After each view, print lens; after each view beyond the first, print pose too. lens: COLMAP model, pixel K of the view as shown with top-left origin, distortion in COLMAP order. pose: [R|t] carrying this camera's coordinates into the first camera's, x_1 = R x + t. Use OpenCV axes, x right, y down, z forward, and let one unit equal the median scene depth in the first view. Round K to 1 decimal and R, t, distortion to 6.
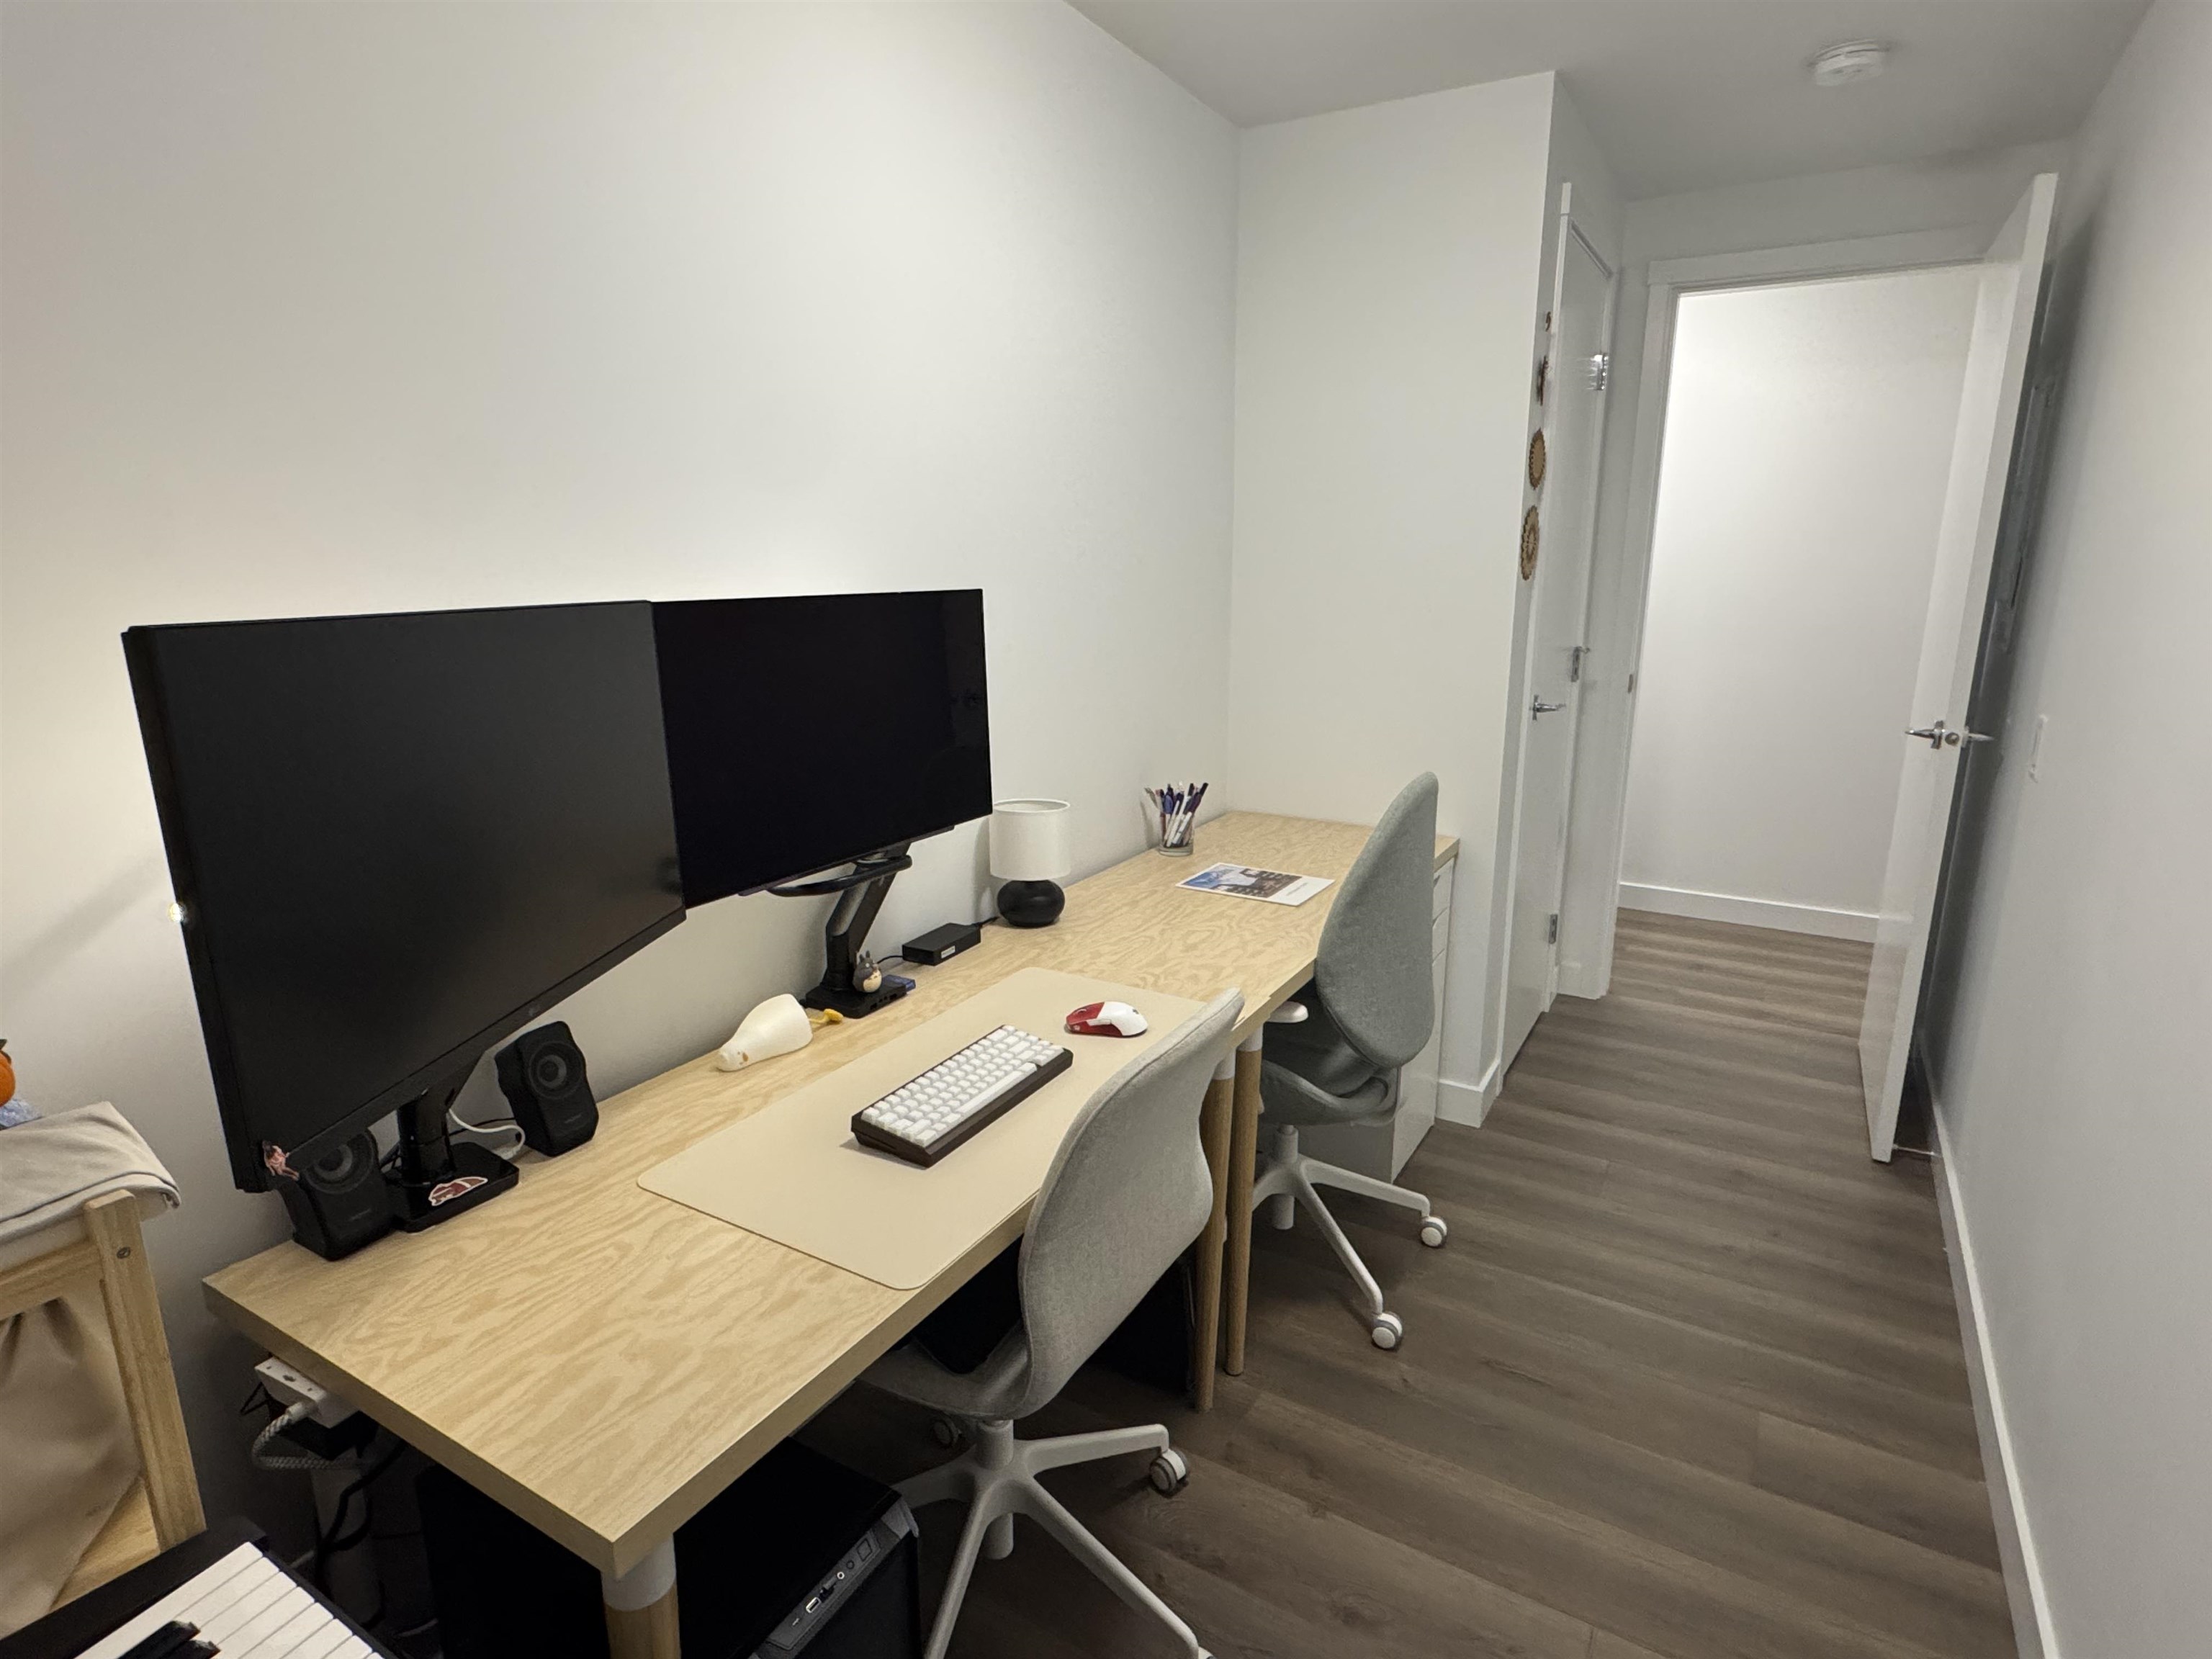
lens RADIAL K [[1170.6, 0, 1112.0], [0, 1170.6, 833.6], [0, 0, 1]] dist [-0.004860, -0.000514]
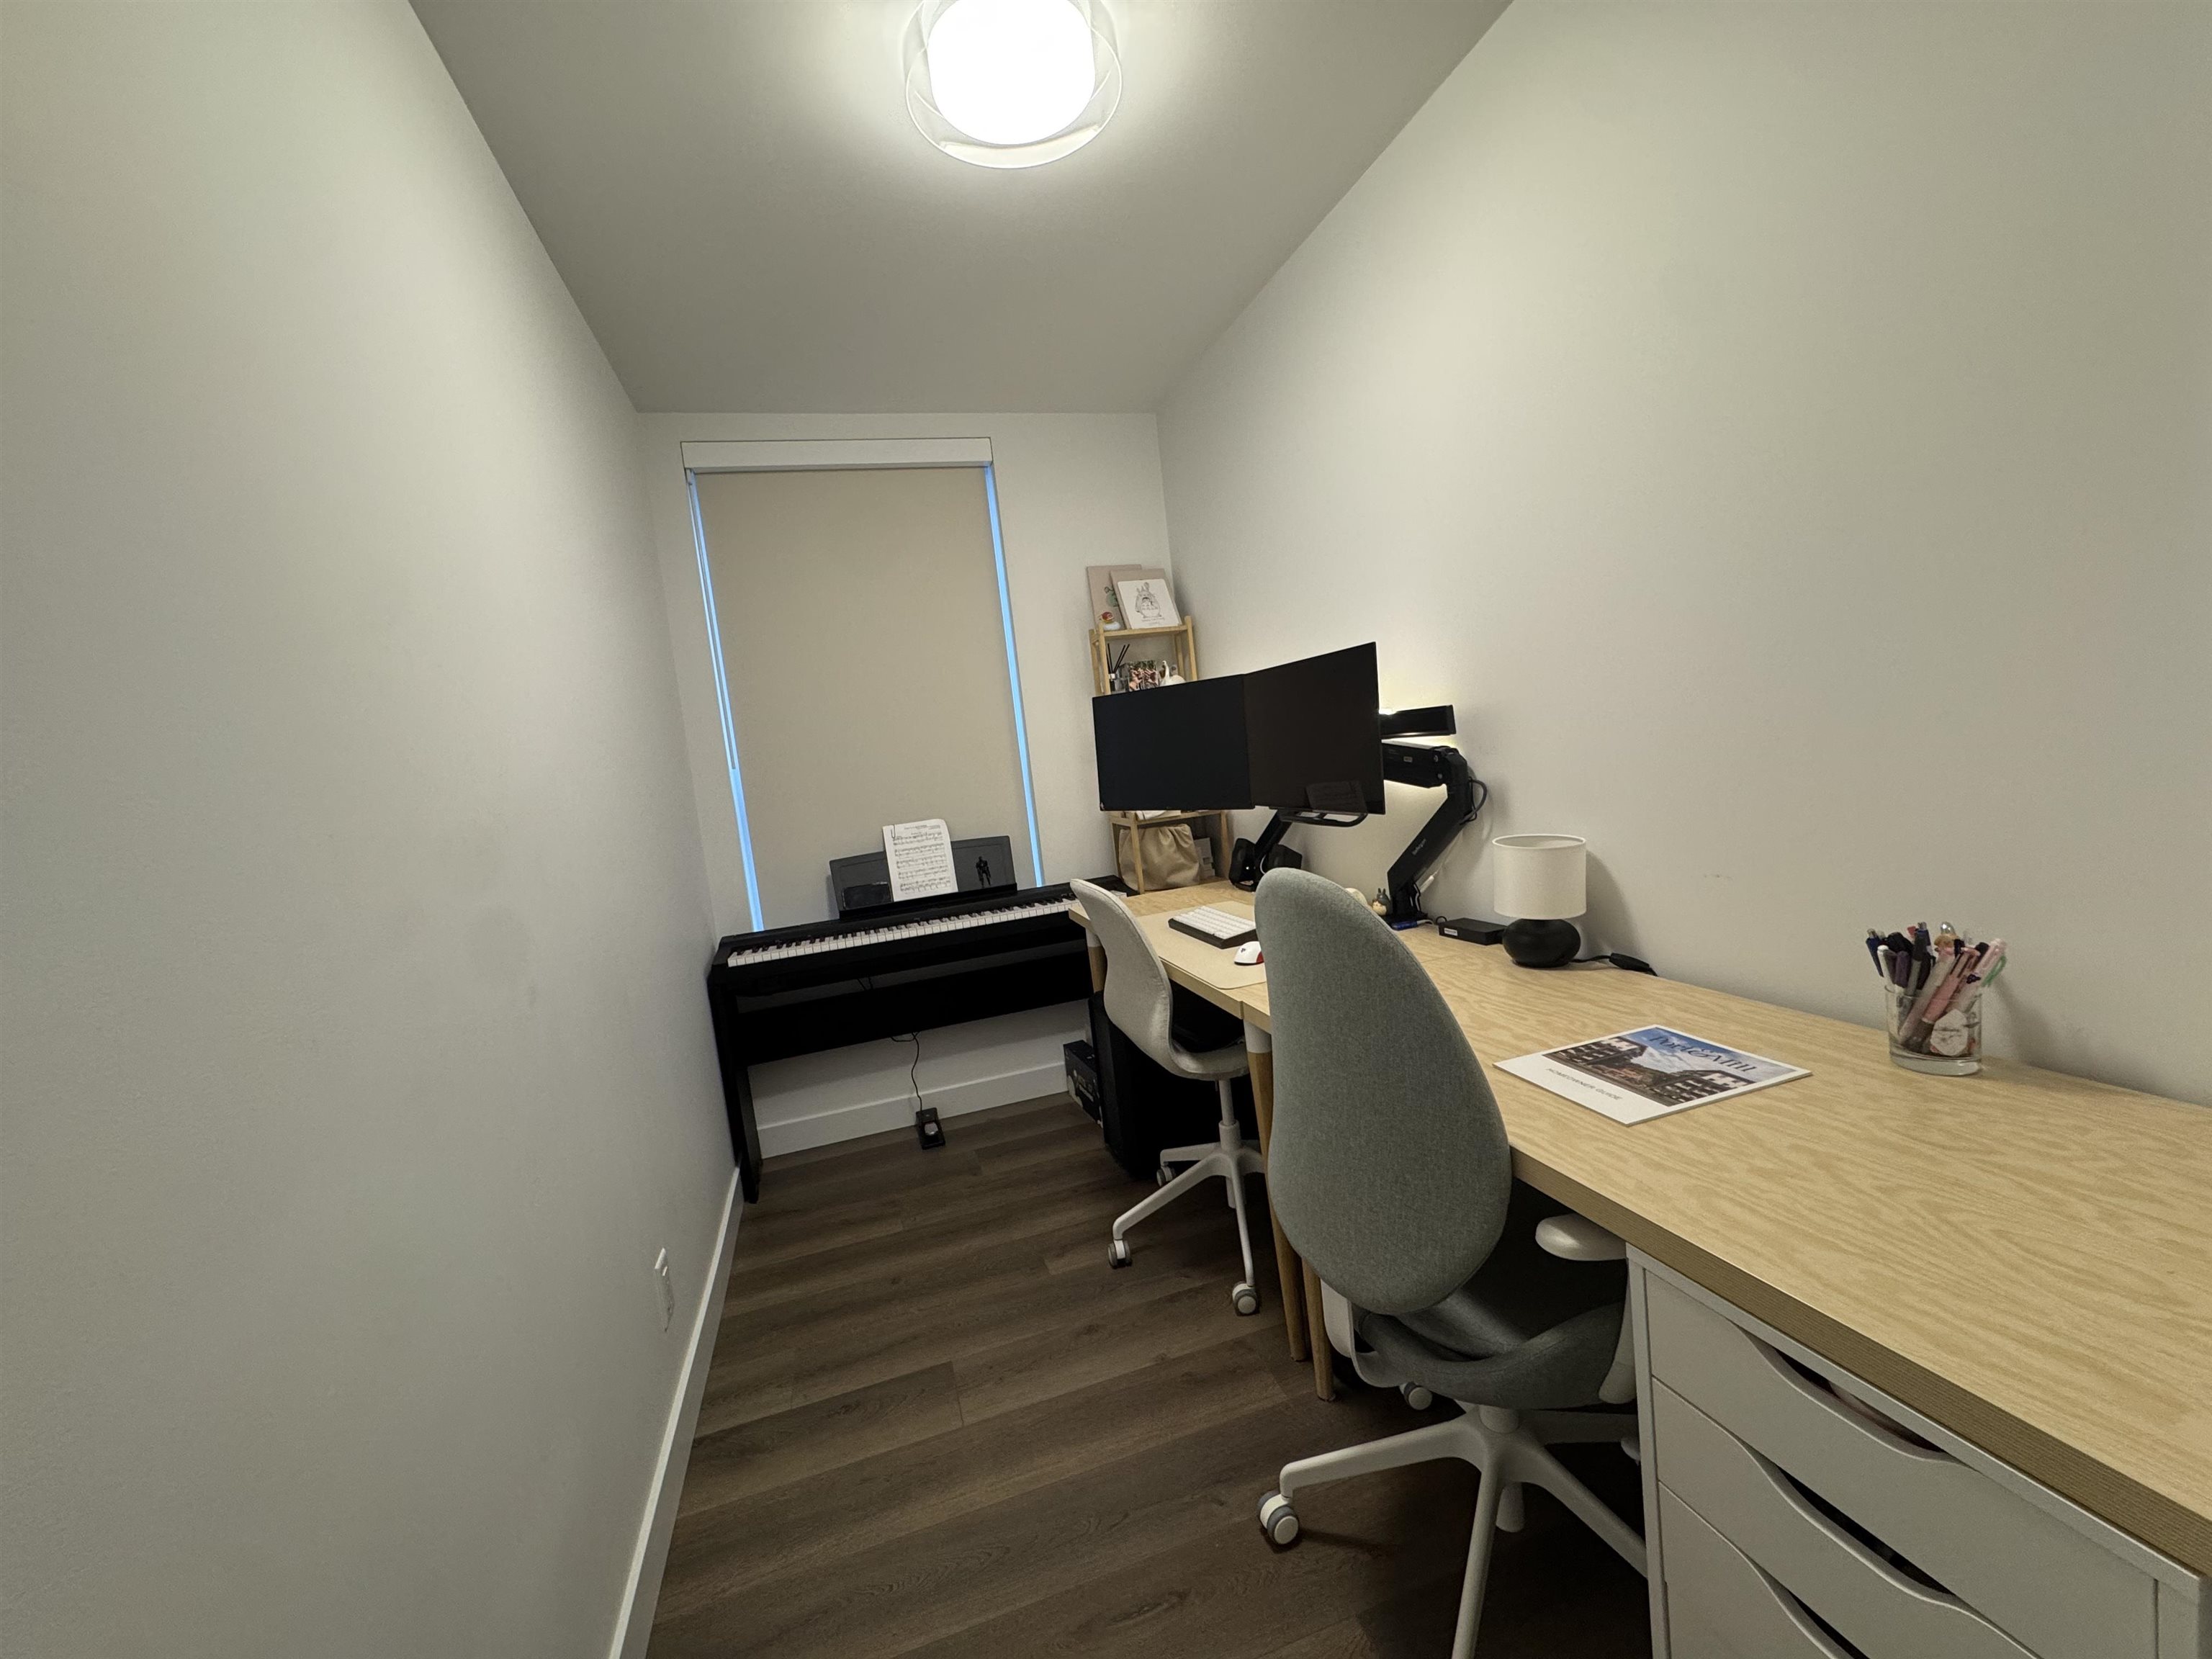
lens RADIAL K [[881.5, 0, 1110.2], [0, 881.5, 824.9], [0, 0, 1]] dist [-0.007656, 0.000927]
pose [[-0.673450, 0.137068, -0.726414, 0.787722], [-0.062535, 0.968574, 0.240737, -0.216541], [0.736583, 0.207551, -0.643715, 1.363423]]
